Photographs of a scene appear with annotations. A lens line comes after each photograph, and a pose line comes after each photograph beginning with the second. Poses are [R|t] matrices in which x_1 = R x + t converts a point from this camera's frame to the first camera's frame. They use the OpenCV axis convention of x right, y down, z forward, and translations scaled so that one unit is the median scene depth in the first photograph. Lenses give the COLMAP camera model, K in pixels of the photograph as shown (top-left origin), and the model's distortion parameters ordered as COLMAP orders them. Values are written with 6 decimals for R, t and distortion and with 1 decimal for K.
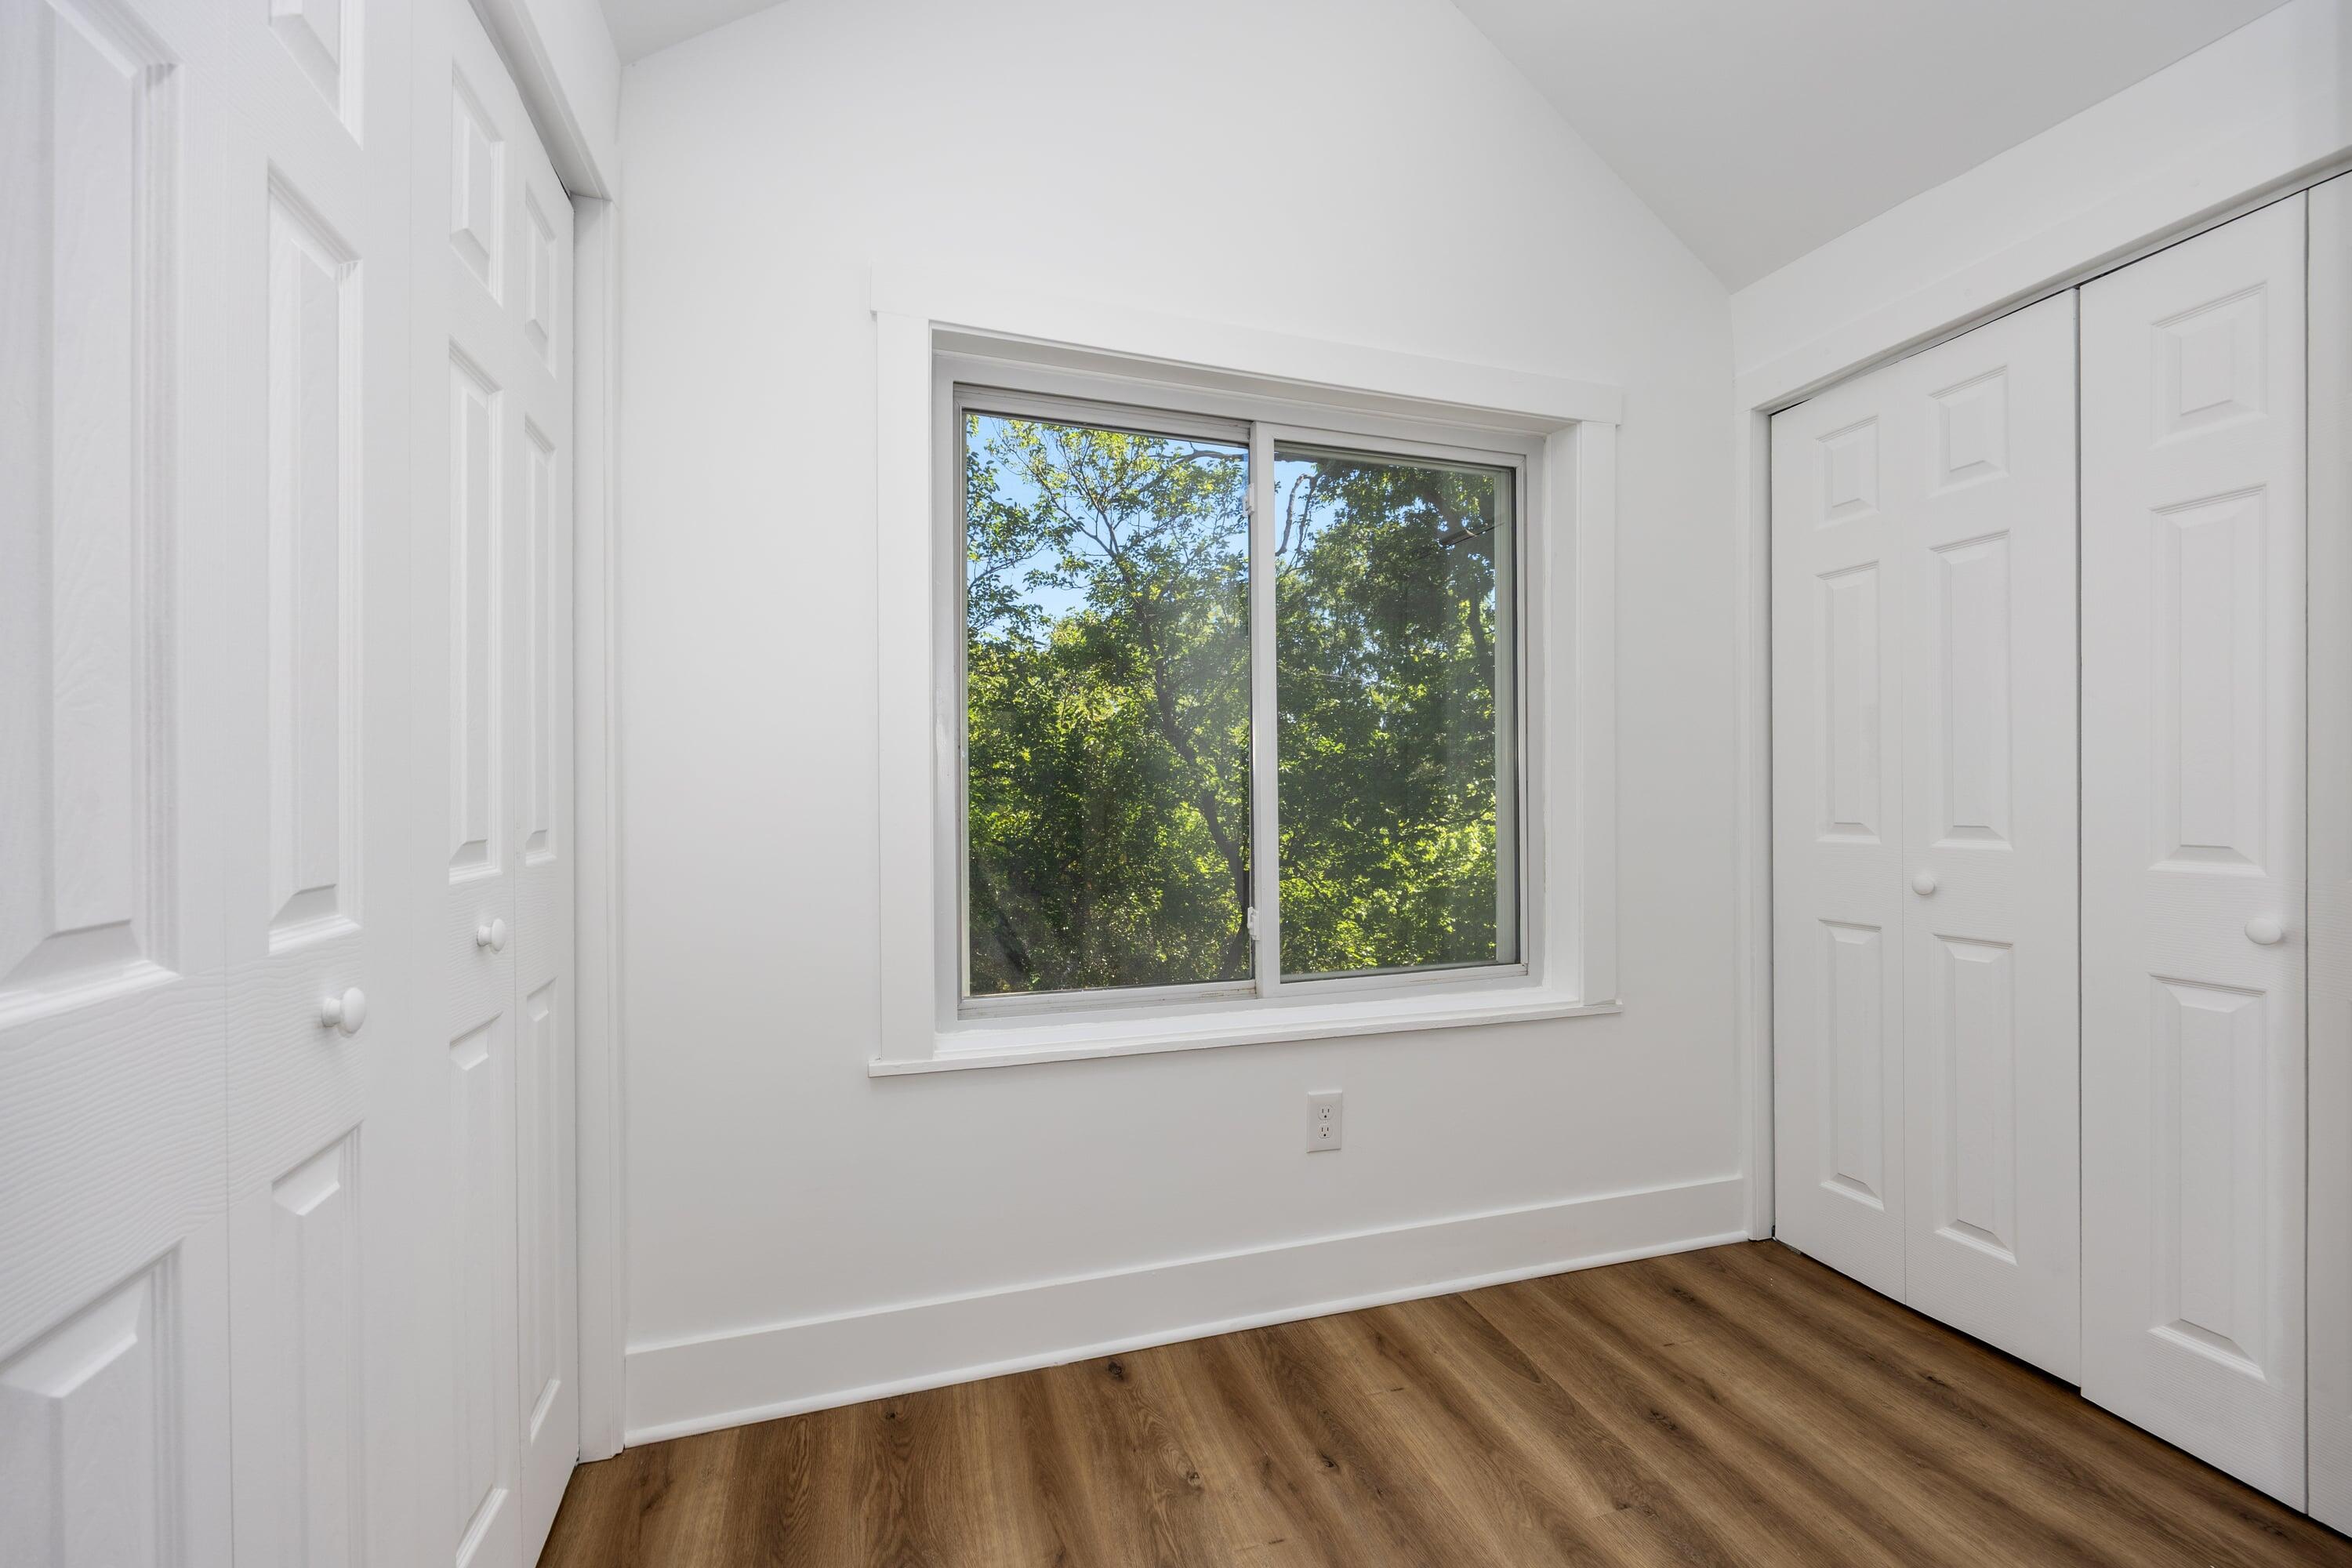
lens RADIAL K [[945.7, 0, 1165.1], [0, 945.7, 807.6], [0, 0, 1]] dist [-0.000905, 0.000129]
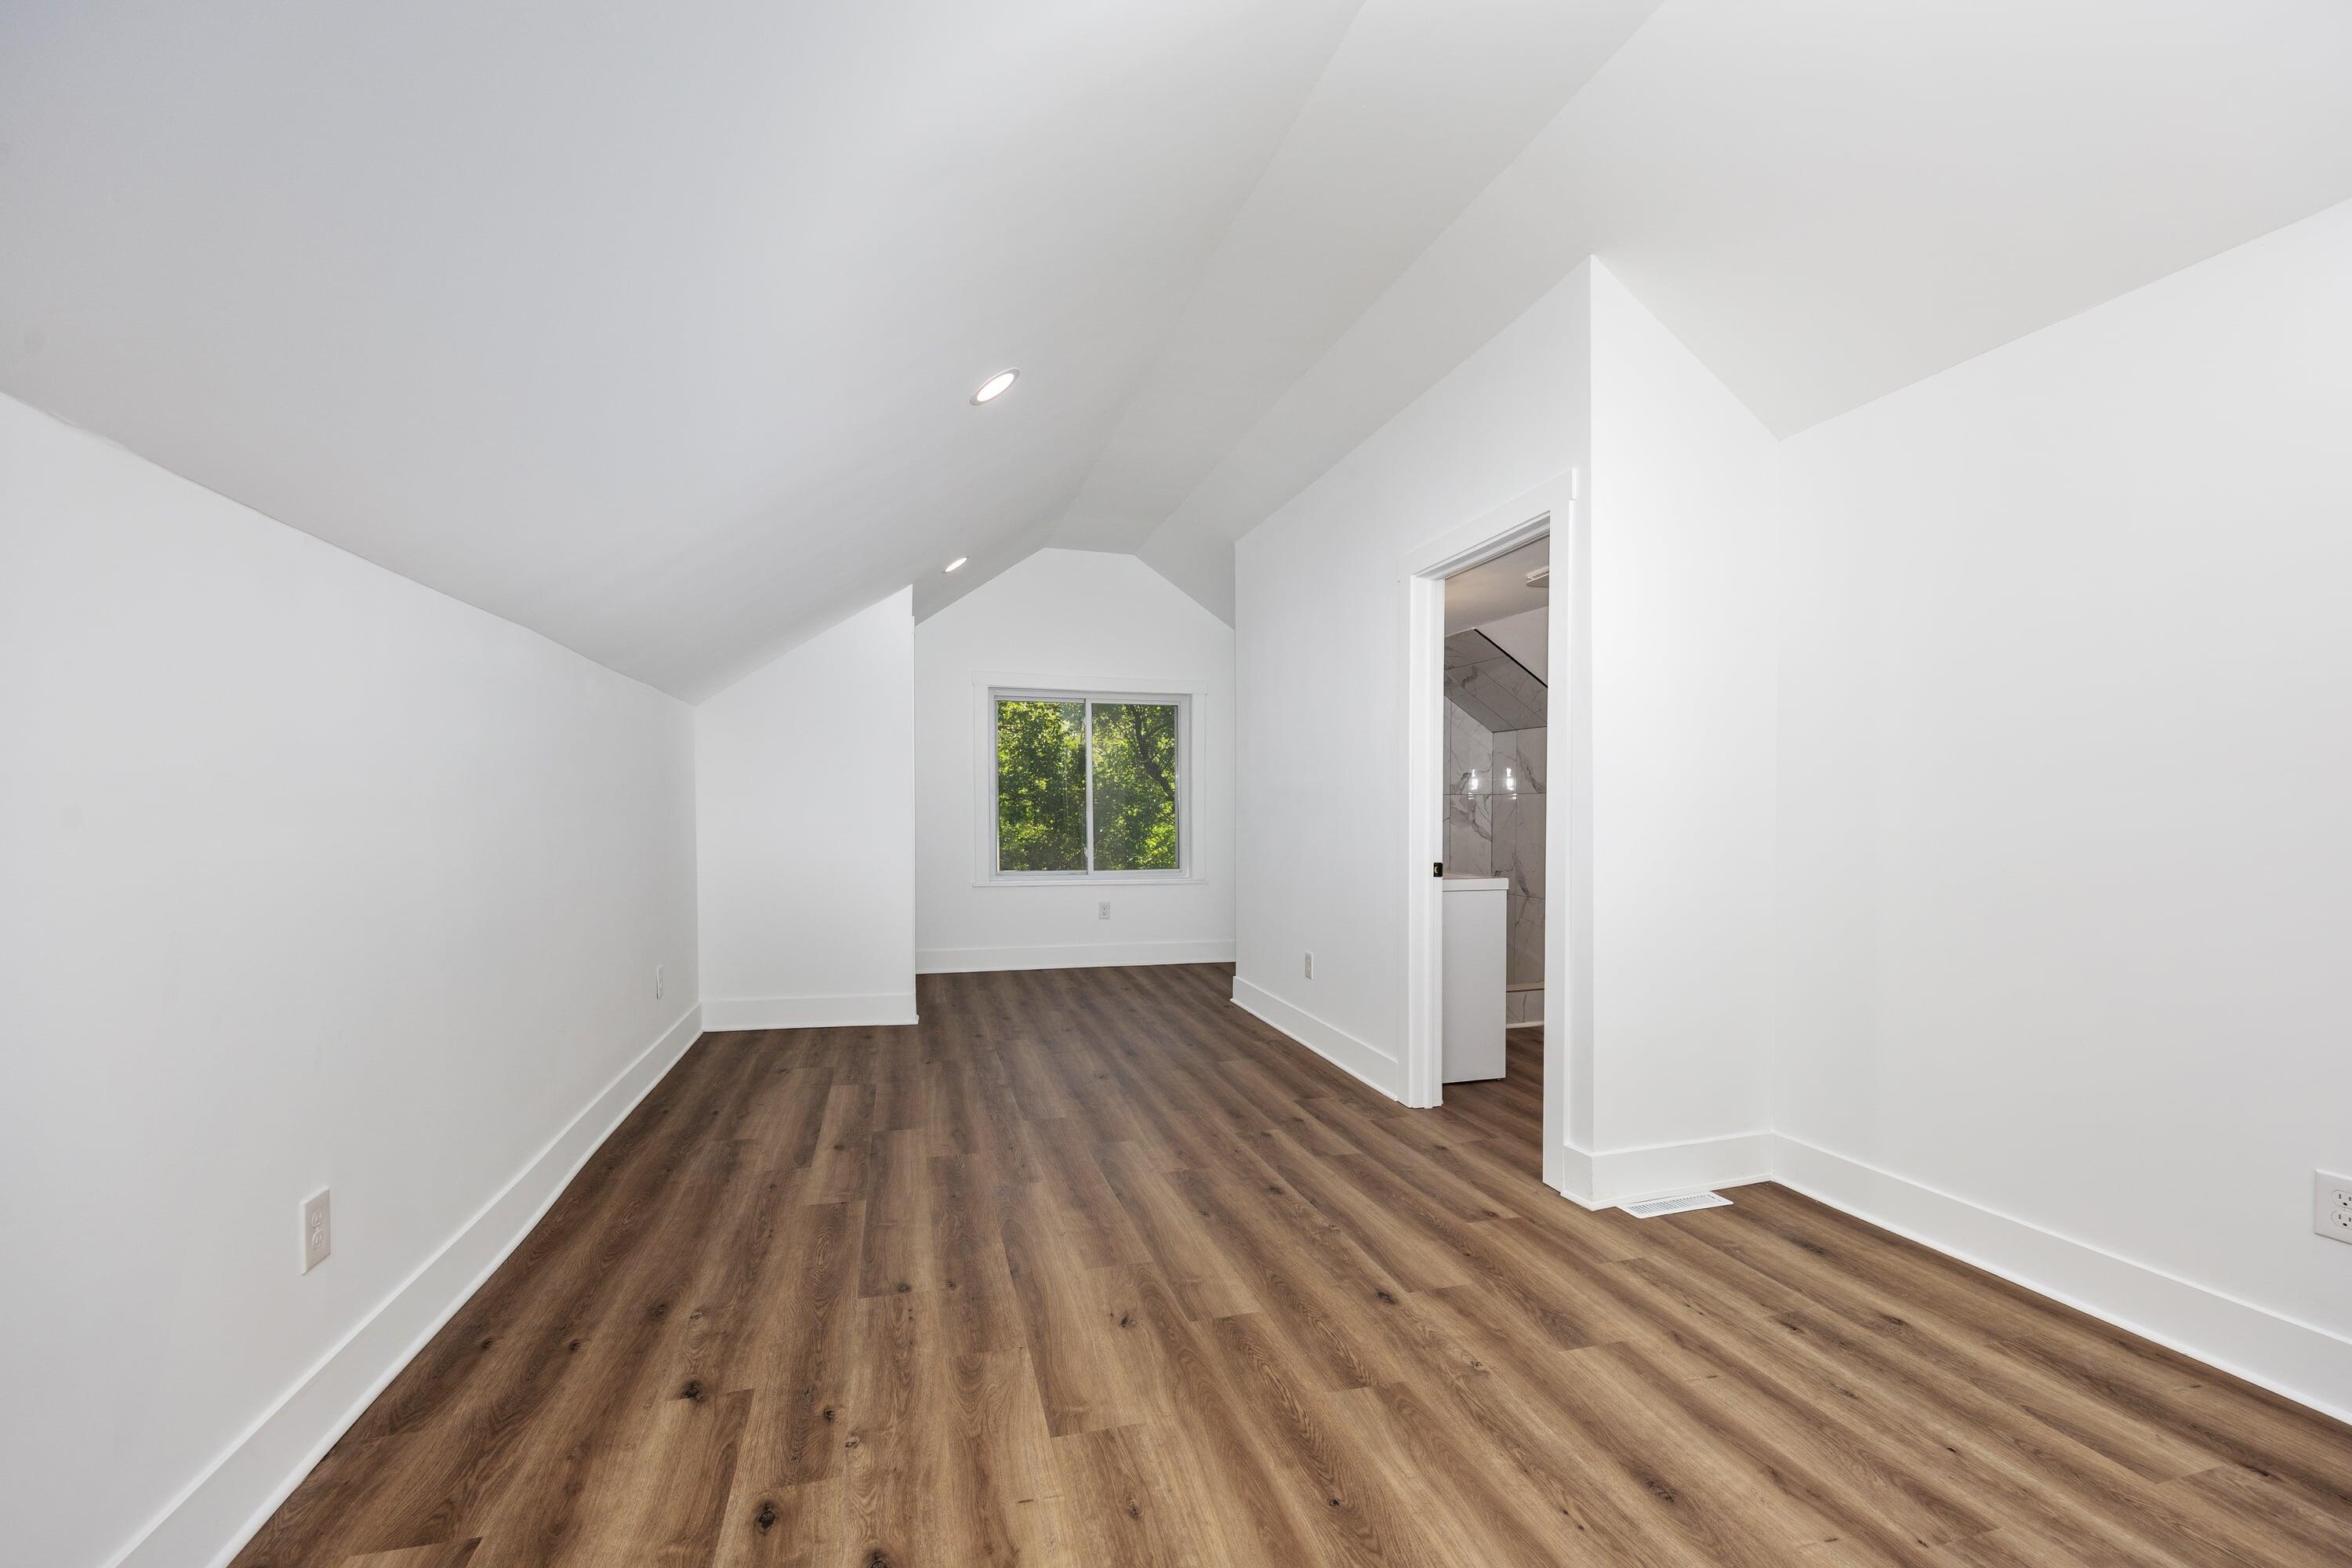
lens RADIAL K [[945.7, 0, 1165.1], [0, 945.7, 807.6], [0, 0, 1]] dist [-0.000905, 0.000129]
pose [[0.999461, 0.006488, -0.032189, 0.102846], [-0.007126, 0.999780, -0.019749, 0.006504], [0.032054, 0.019968, 0.999287, -0.492218]]
